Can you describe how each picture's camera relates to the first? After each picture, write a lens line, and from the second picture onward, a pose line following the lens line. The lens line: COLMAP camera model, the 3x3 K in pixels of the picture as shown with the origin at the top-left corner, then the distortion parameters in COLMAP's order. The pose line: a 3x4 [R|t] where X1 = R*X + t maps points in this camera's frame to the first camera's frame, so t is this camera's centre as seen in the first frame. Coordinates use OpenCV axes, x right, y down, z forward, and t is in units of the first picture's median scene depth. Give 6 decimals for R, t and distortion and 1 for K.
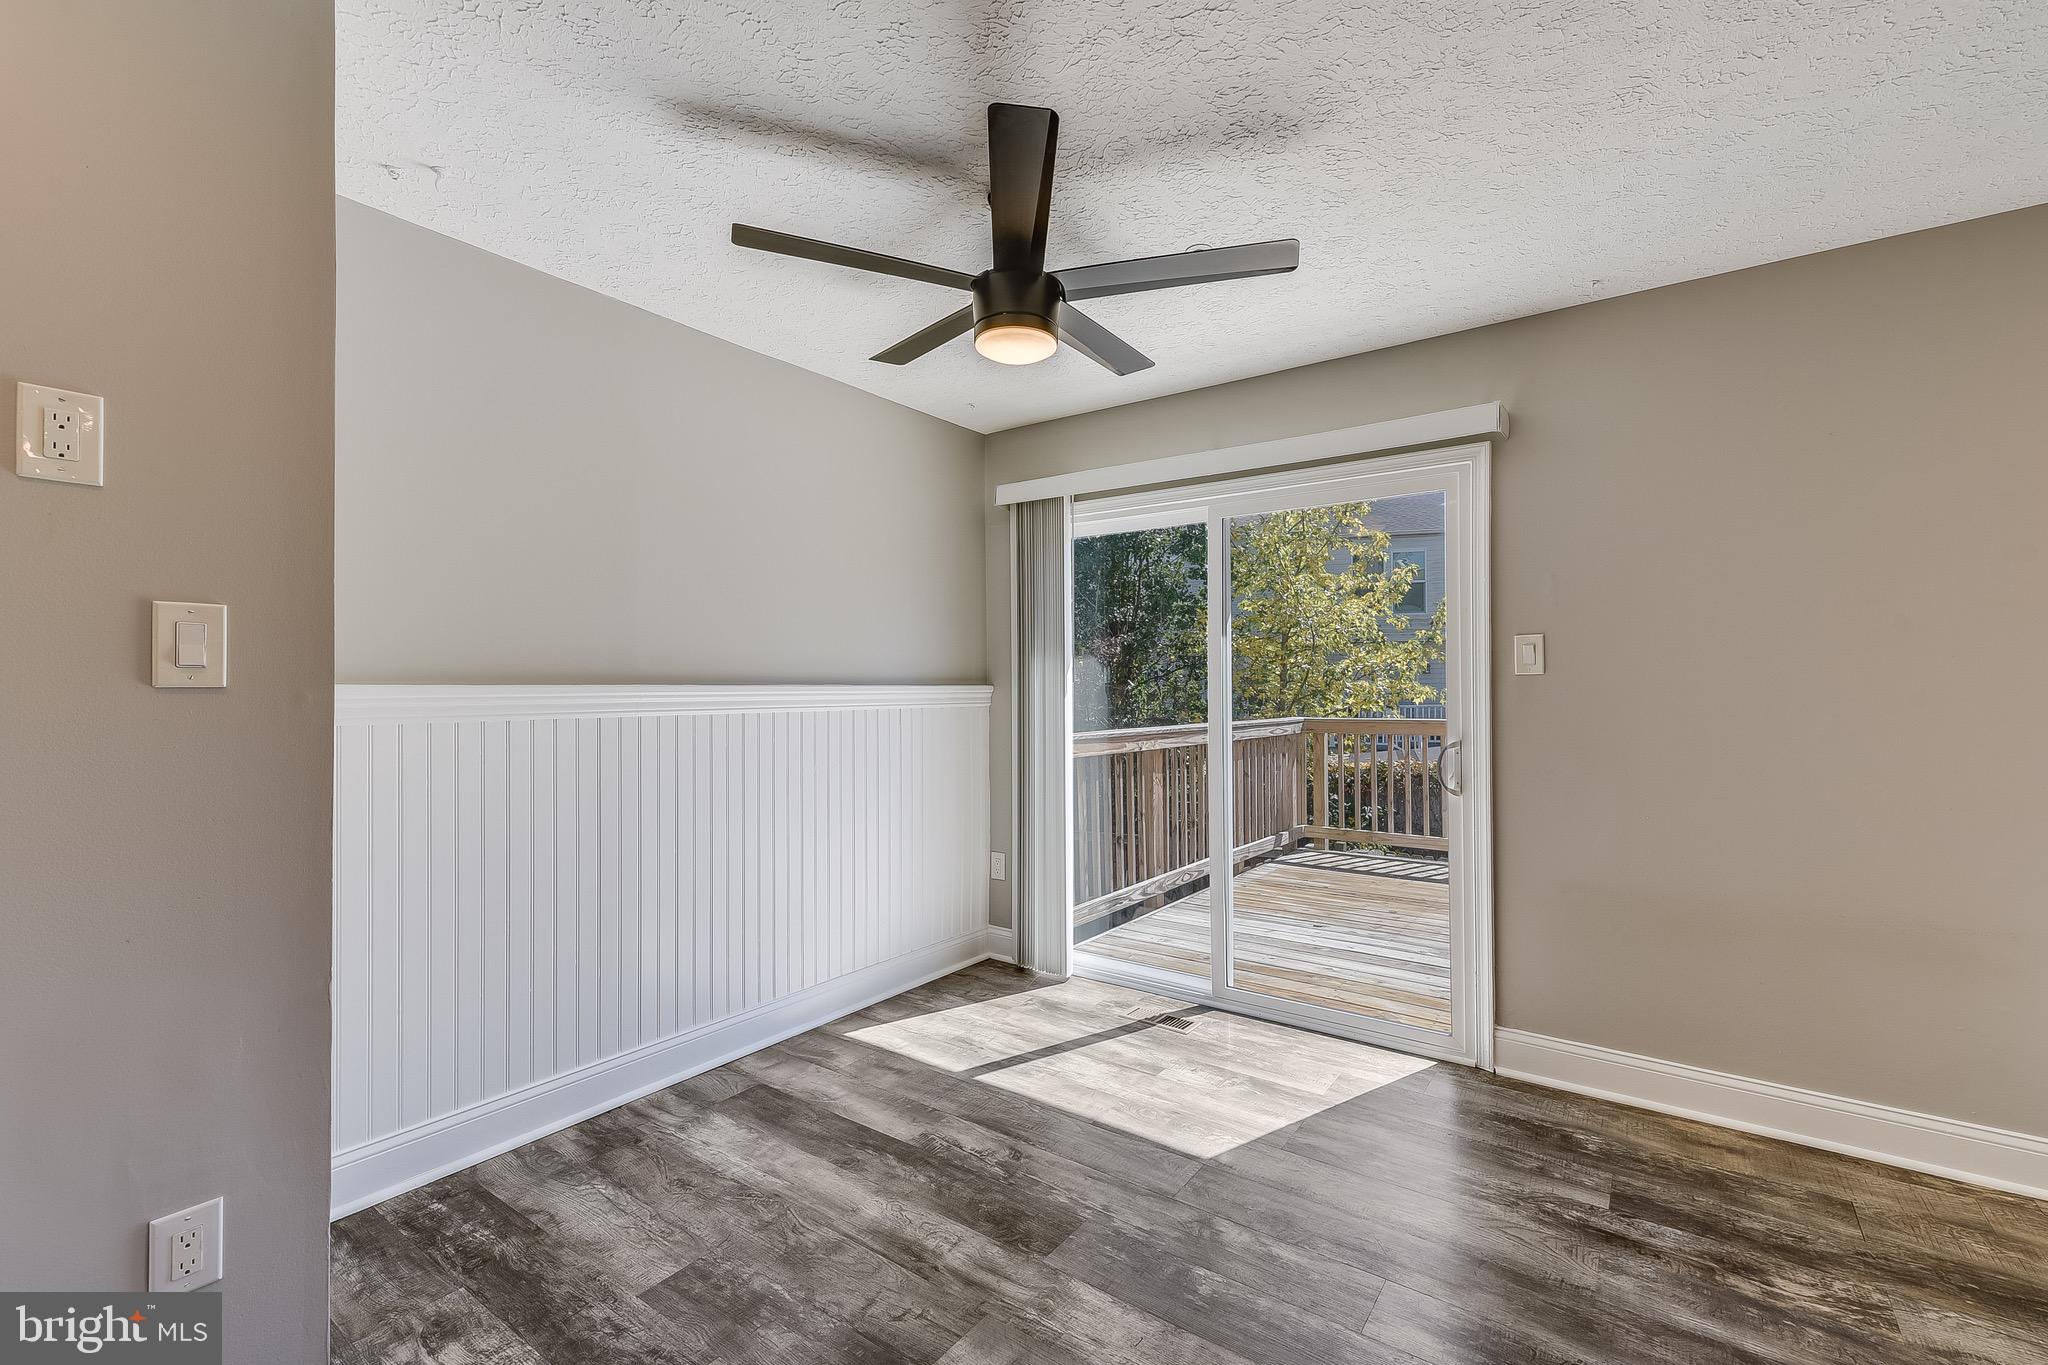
lens RADIAL K [[892.8, 0, 1028.7], [0, 892.8, 678.8], [0, 0, 1]] dist [0.005365, -0.000965]
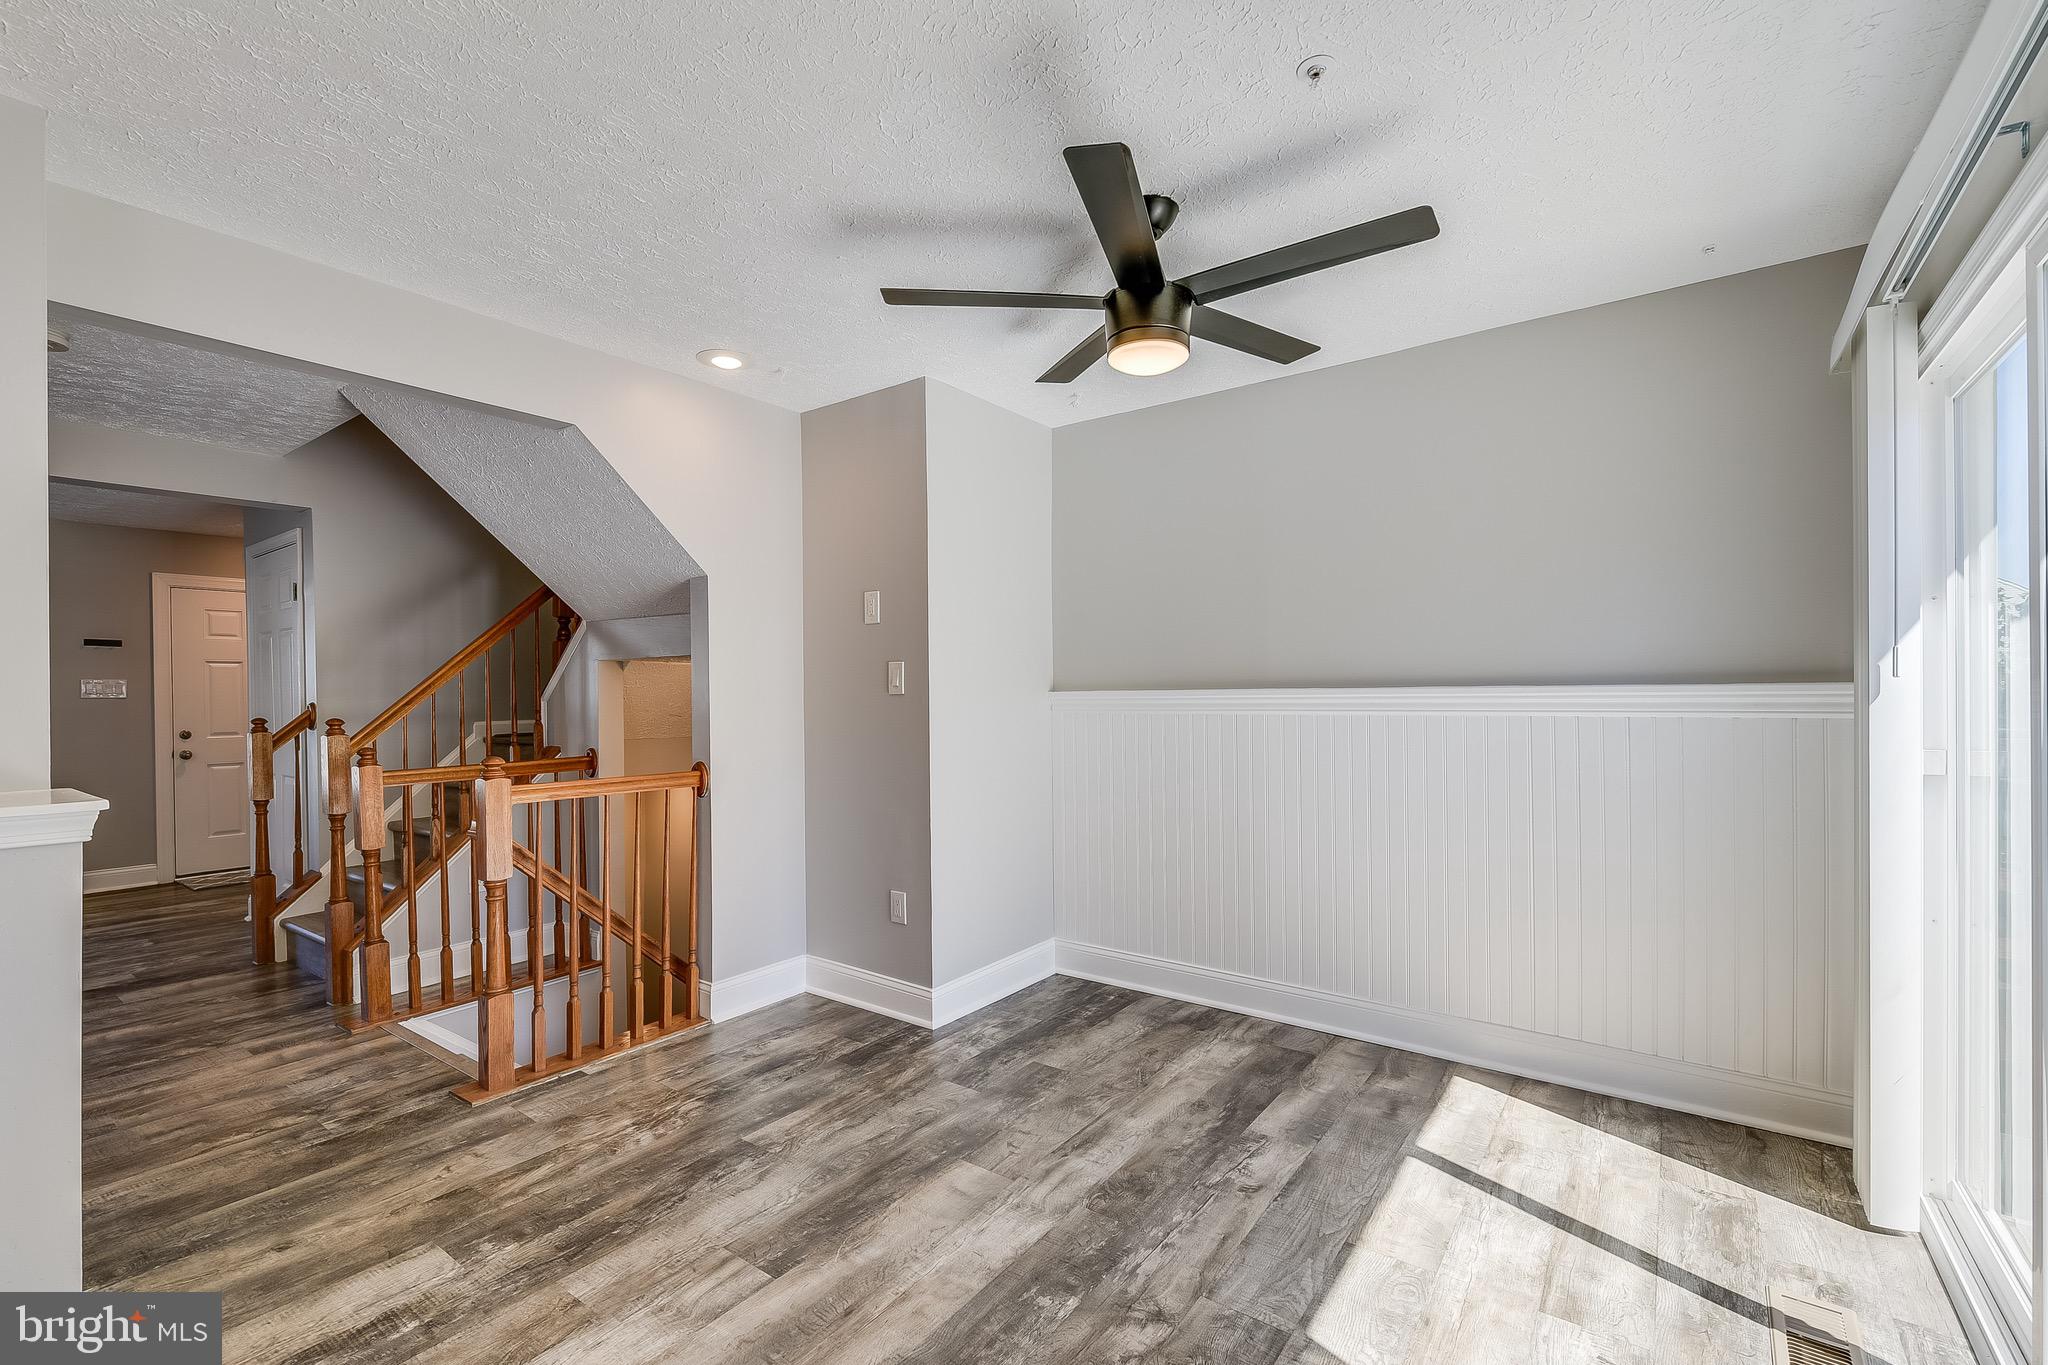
lens RADIAL K [[889.4, 0, 1027.8], [0, 889.4, 697.1], [0, 0, 1]] dist [-0.001627, -0.001448]
pose [[-0.012152, 0.005565, -0.999911, 0.805474], [0.010839, 0.999926, 0.005433, 0.010342], [0.999867, -0.010772, -0.012212, 0.692773]]
